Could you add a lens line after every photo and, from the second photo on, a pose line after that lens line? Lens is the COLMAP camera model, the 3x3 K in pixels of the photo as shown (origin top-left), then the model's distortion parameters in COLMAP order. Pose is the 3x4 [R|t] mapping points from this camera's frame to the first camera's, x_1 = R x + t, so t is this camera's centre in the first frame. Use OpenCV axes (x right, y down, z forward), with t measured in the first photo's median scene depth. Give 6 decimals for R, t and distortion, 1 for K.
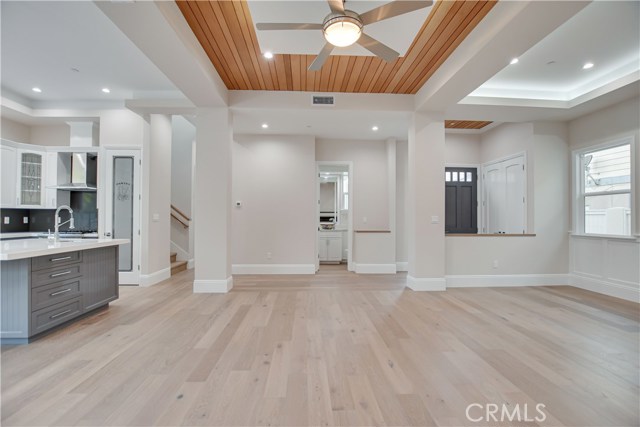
lens RADIAL K [[283.8, 0, 318.7], [0, 283.8, 215.4], [0, 0, 1]] dist [-0.032315, 0.004390]
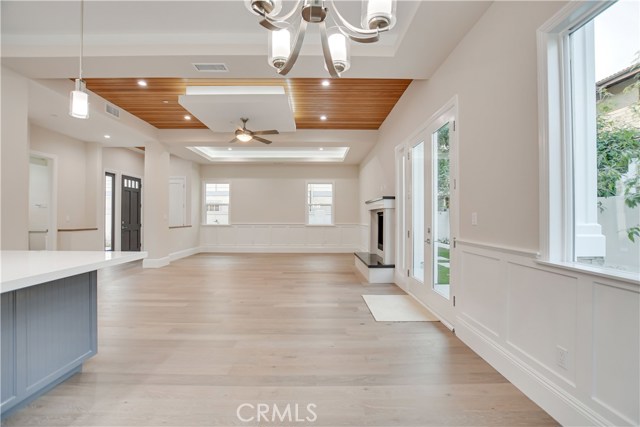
lens RADIAL K [[283.8, 0, 318.9], [0, 283.8, 214.9], [0, 0, 1]] dist [-0.032315, 0.004390]
pose [[0.036591, 0.004110, 0.999322, -0.983647], [-0.010939, 0.999933, -0.003712, -0.002324], [-0.999270, -0.010796, 0.036633, 0.131659]]
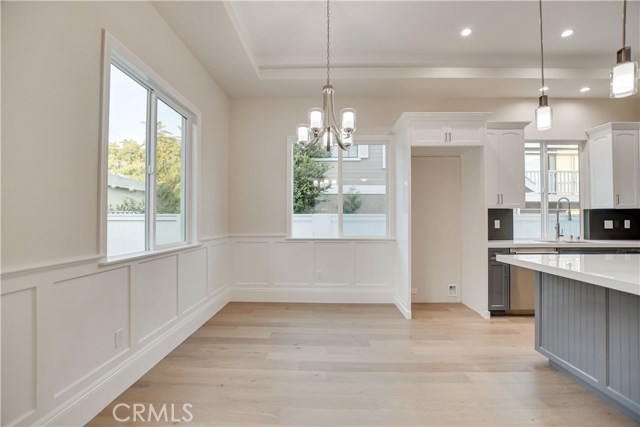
lens RADIAL K [[283.8, 0, 320.3], [0, 283.8, 216.1], [0, 0, 1]] dist [-0.032315, 0.004390]
pose [[-0.073231, -0.016421, -0.997180, -0.272625], [0.008417, 0.999819, -0.017083, 0.000577], [0.997280, -0.009645, -0.073079, 0.164699]]
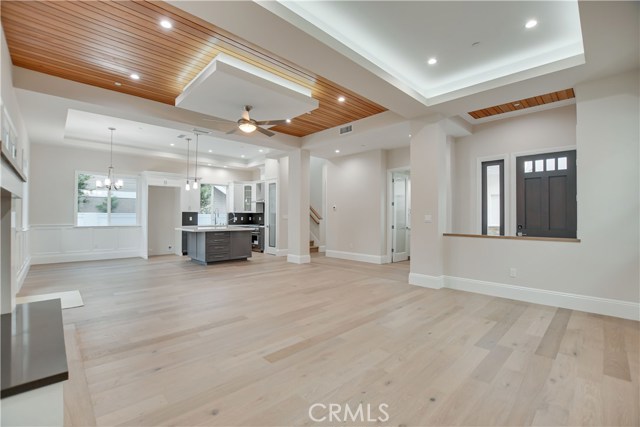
lens RADIAL K [[283.8, 0, 317.1], [0, 283.8, 215.1], [0, 0, 1]] dist [-0.032315, 0.004390]
pose [[0.655902, -0.006671, -0.754817, 0.880198], [0.004518, 0.999978, -0.004911, 0.003620], [0.754833, -0.000190, 0.655917, 0.011907]]
